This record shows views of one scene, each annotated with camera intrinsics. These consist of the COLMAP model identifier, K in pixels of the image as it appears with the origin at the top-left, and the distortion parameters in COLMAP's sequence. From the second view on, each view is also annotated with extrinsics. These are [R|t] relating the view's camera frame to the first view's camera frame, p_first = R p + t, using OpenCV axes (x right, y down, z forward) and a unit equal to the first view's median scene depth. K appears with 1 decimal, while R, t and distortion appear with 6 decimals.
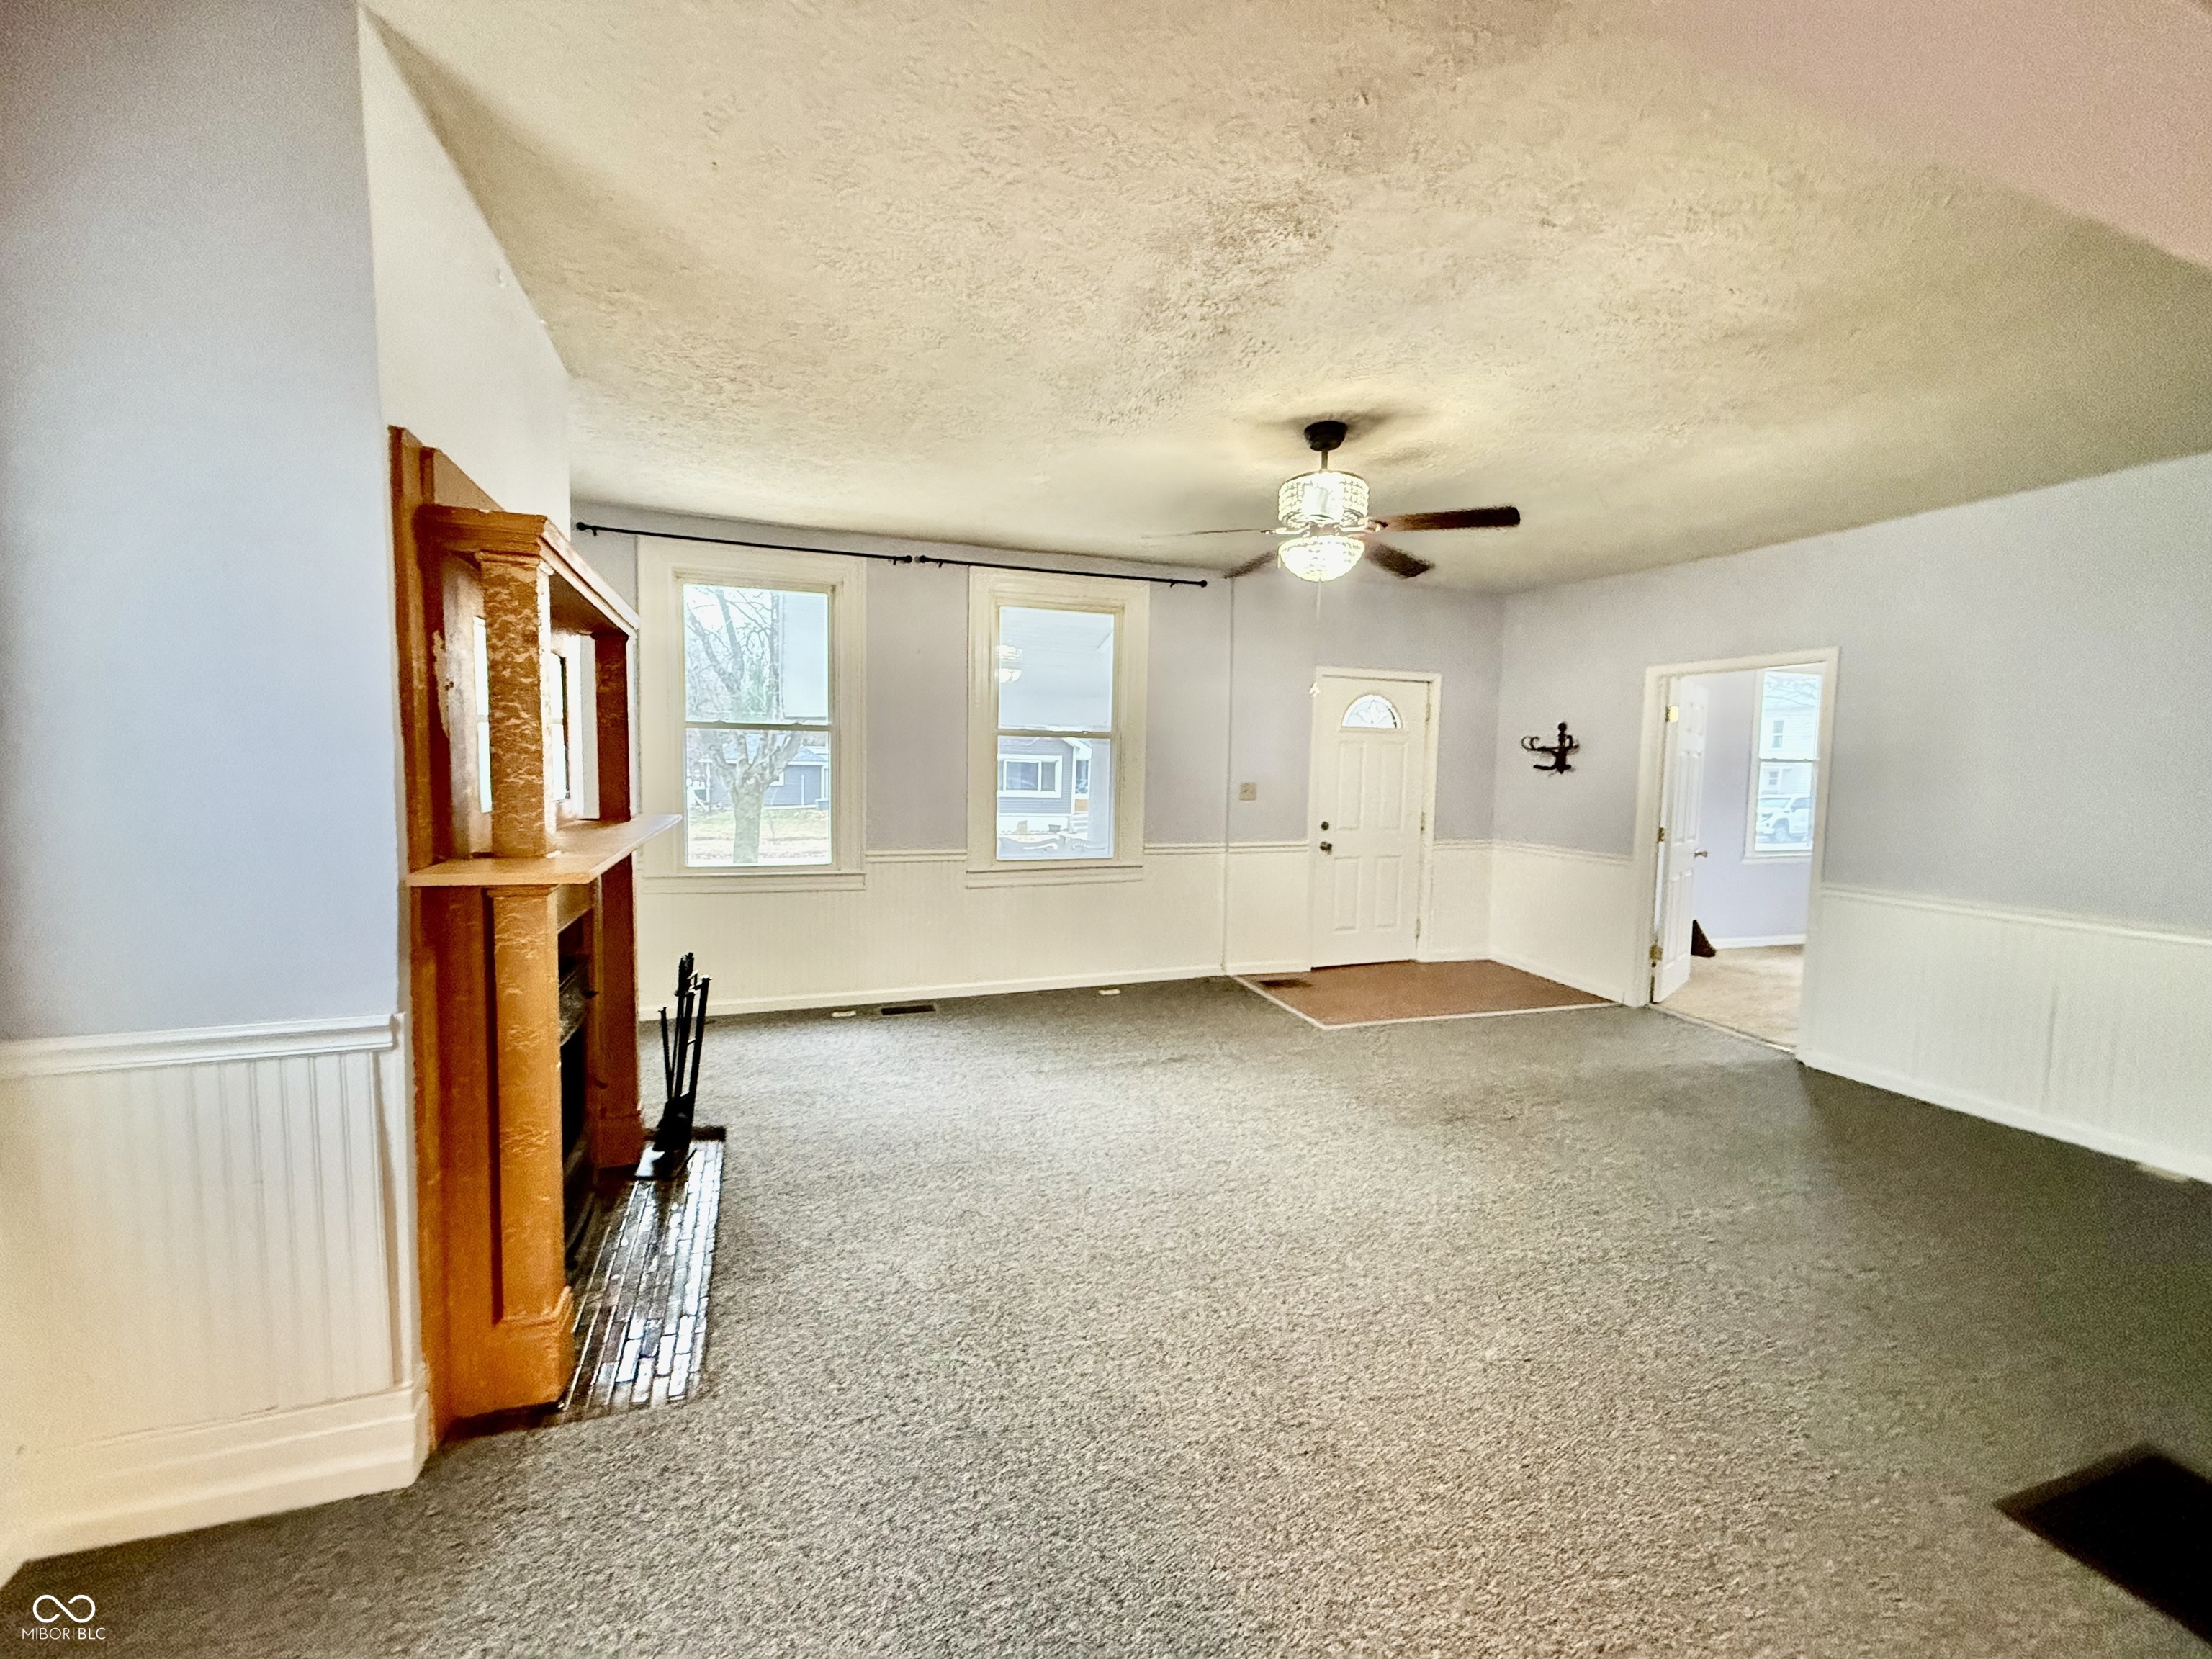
lens RADIAL K [[867.9, 0, 1095.7], [0, 867.9, 828.4], [0, 0, 1]] dist [-0.000043, -0.000223]
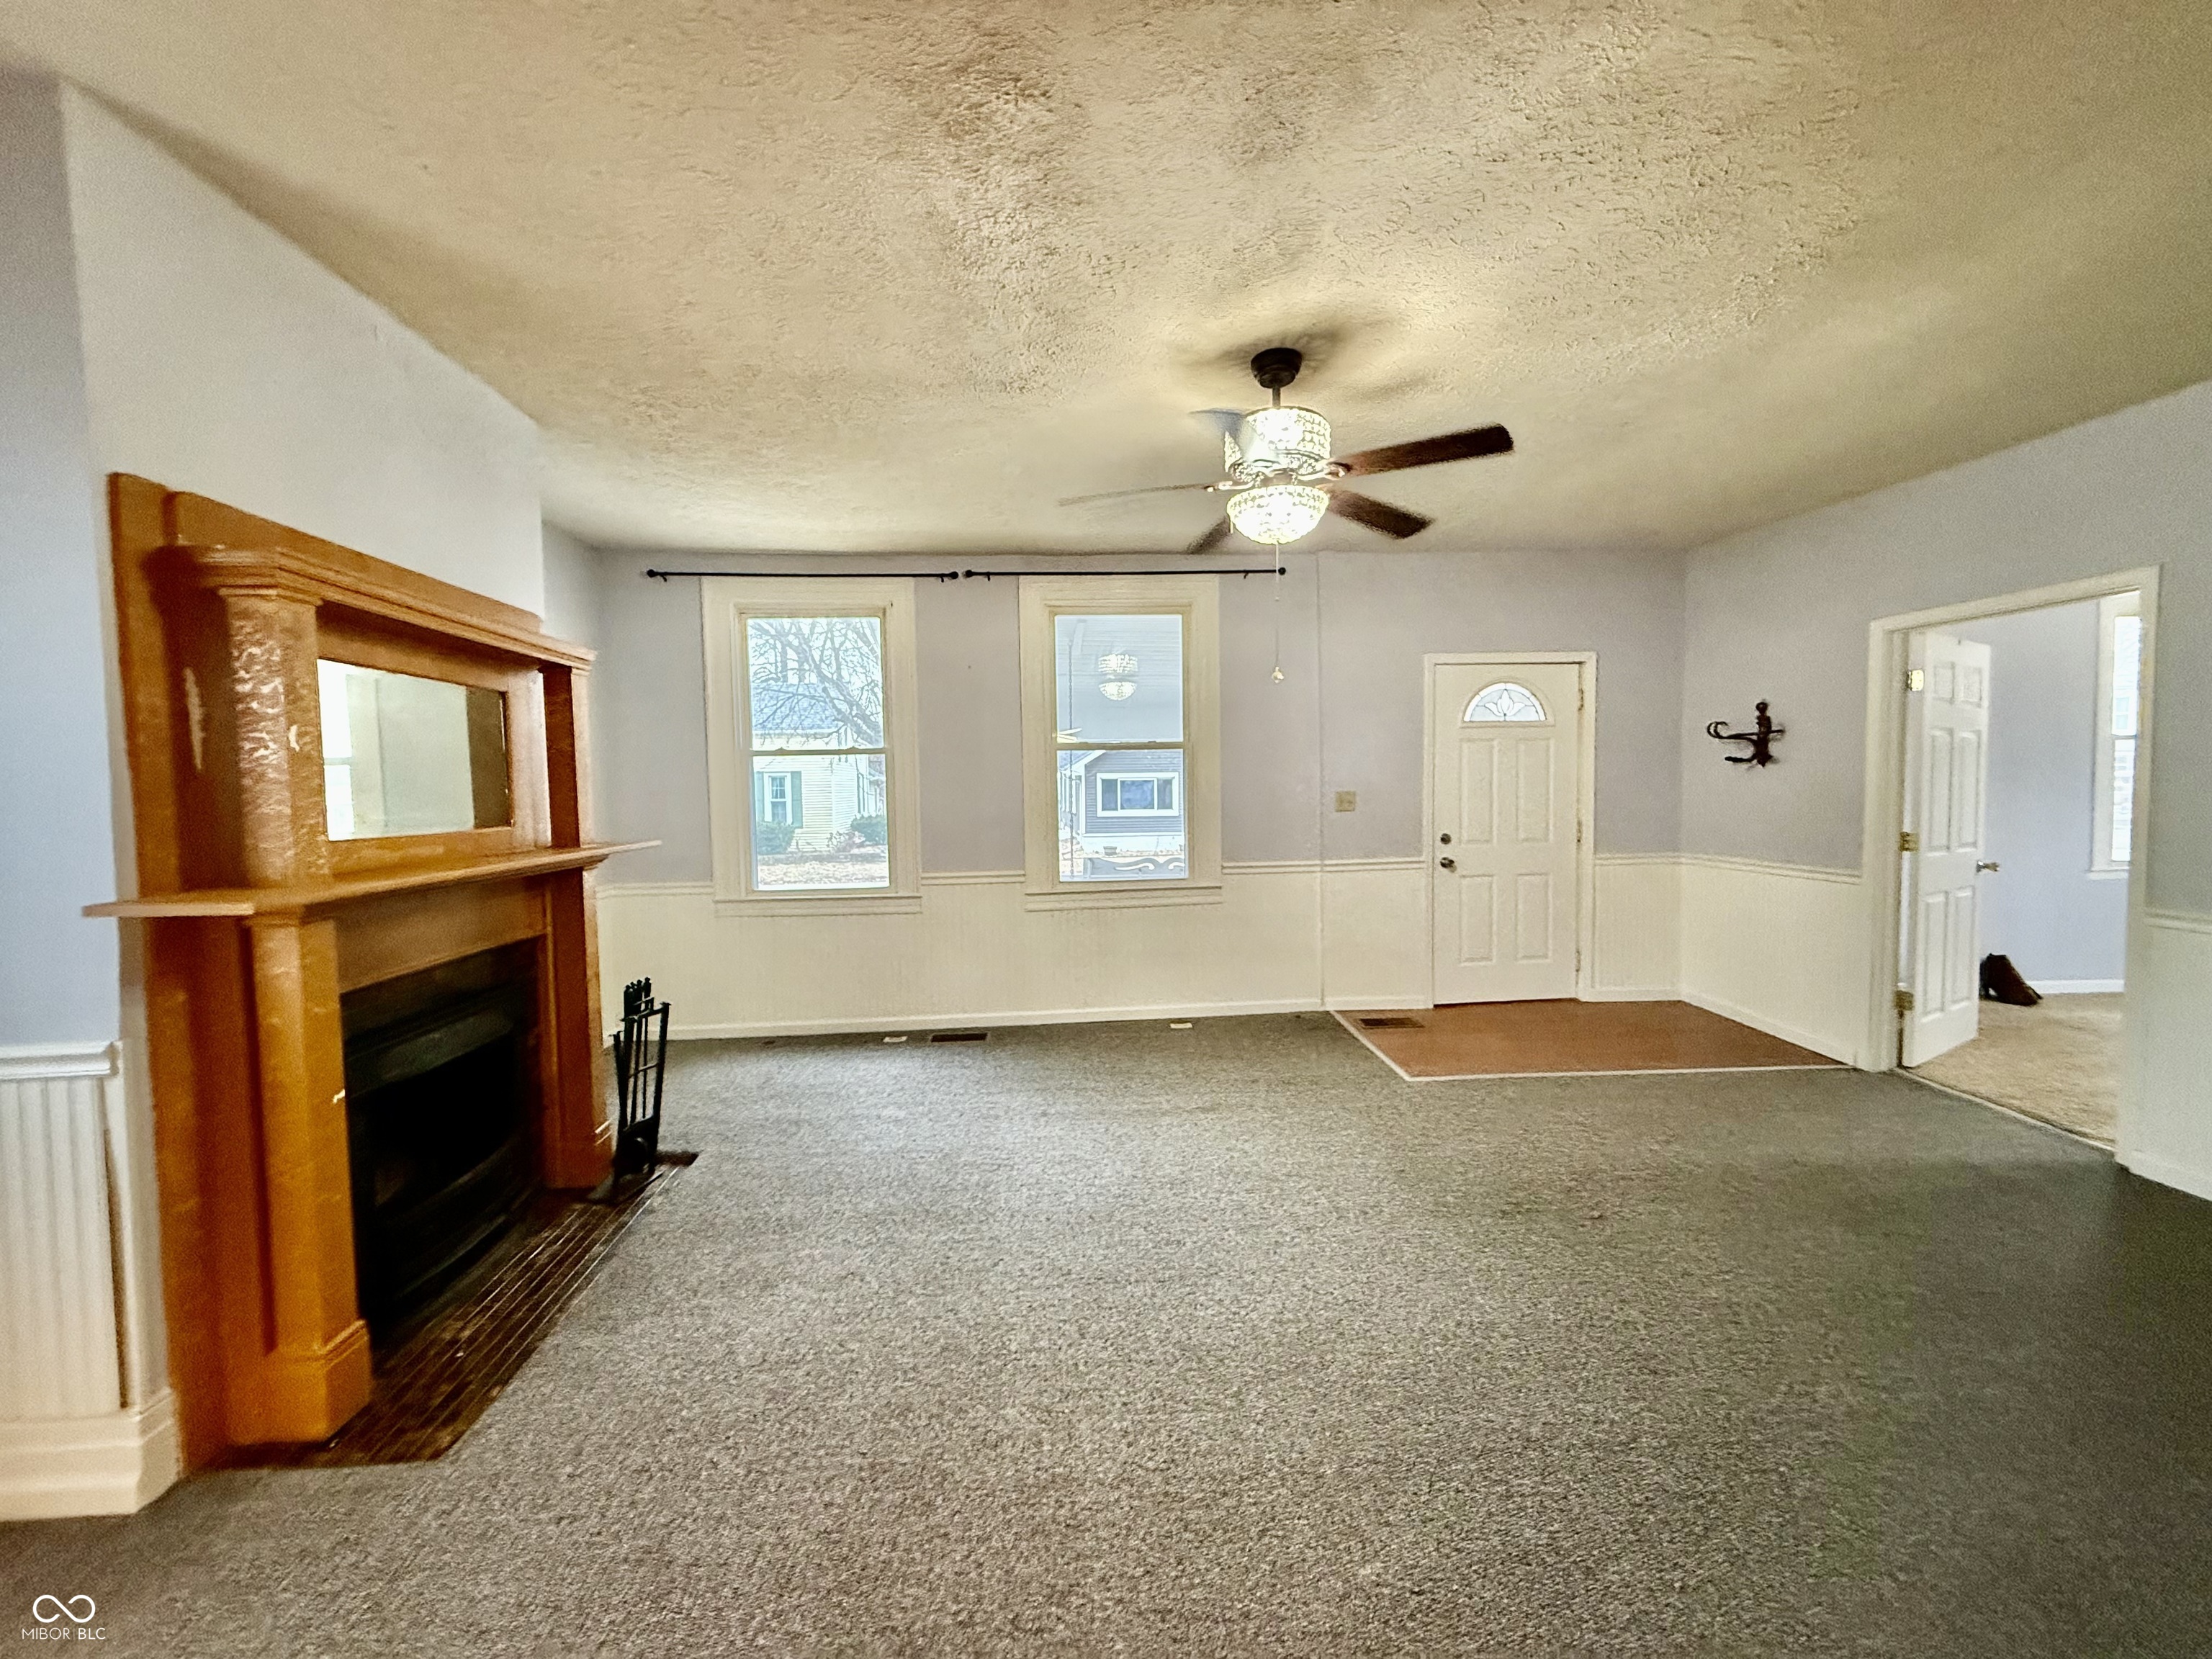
lens RADIAL K [[867.9, 0, 1097.9], [0, 867.9, 827.8], [0, 0, 1]] dist [-0.000043, -0.000223]
pose [[0.964906, -0.022764, -0.261605, 0.211224], [0.016785, 0.999545, -0.025067, 0.002563], [0.262057, 0.019797, 0.964849, 0.113694]]
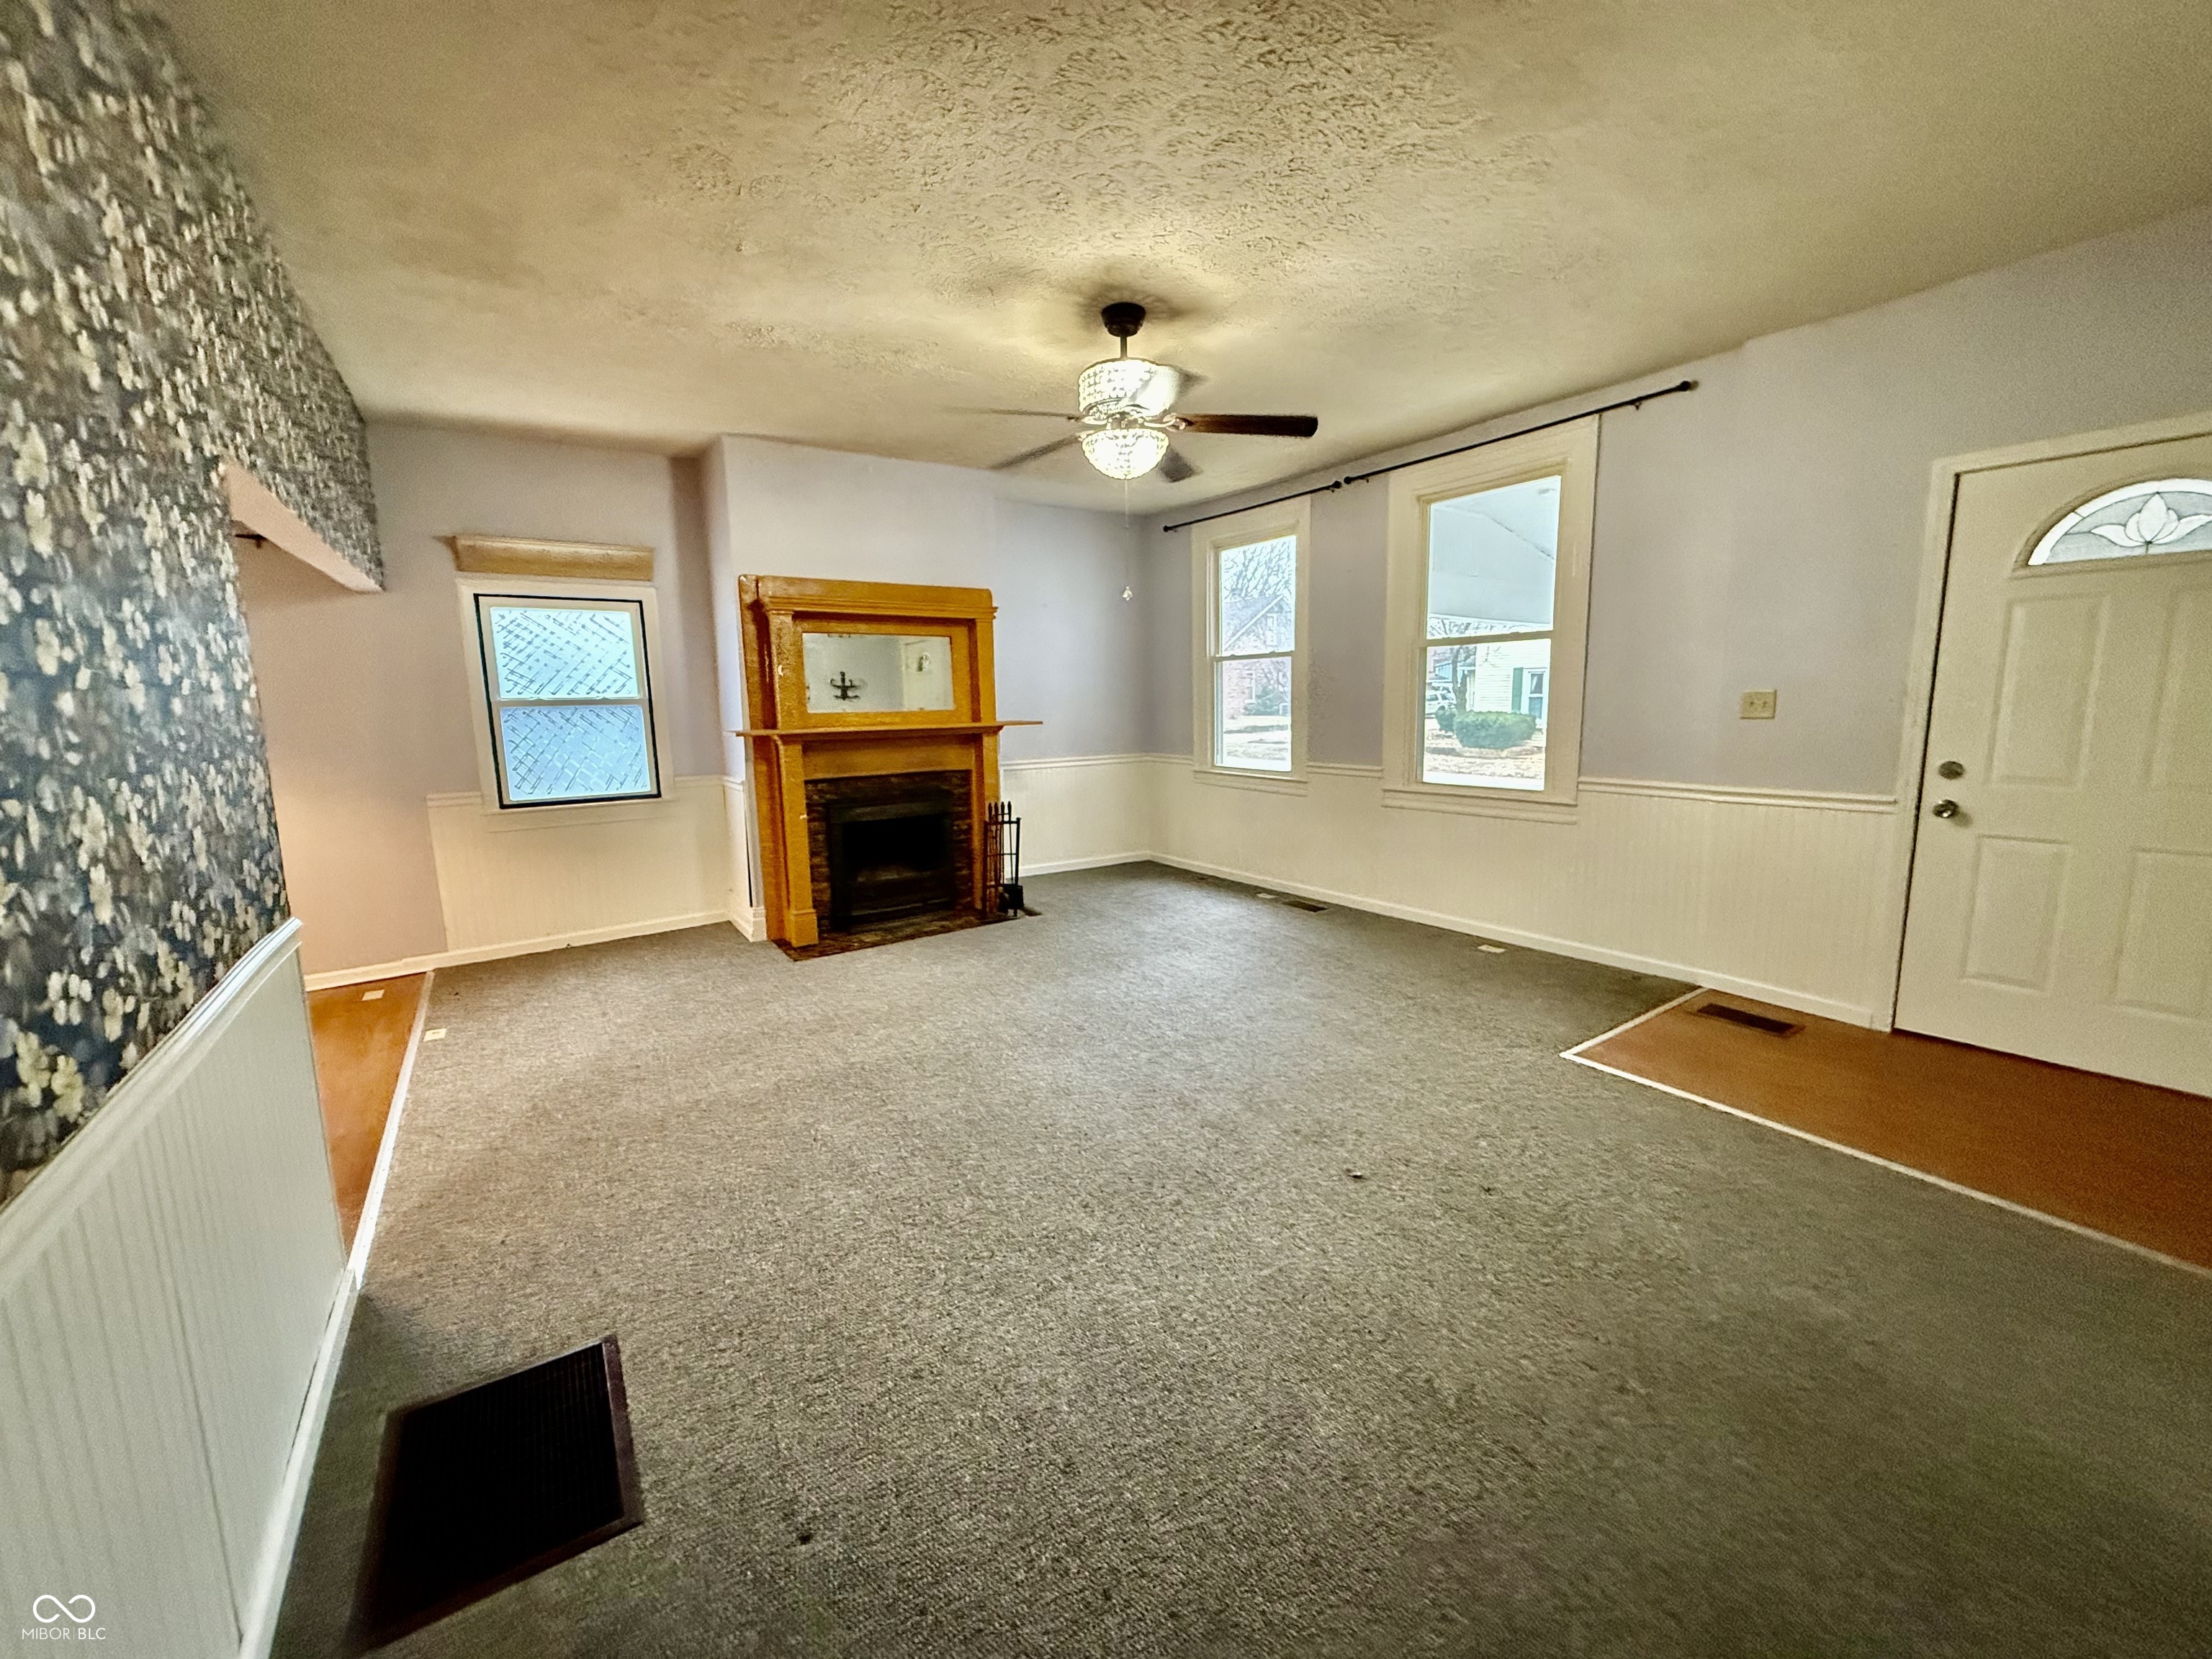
lens RADIAL K [[867.9, 0, 1101.6], [0, 867.9, 823.3], [0, 0, 1]] dist [-0.000043, -0.000223]
pose [[0.262486, 0.116490, -0.957879, 0.844919], [-0.046448, 0.993061, 0.108040, -0.004398], [0.963817, 0.016132, 0.266075, 0.502846]]
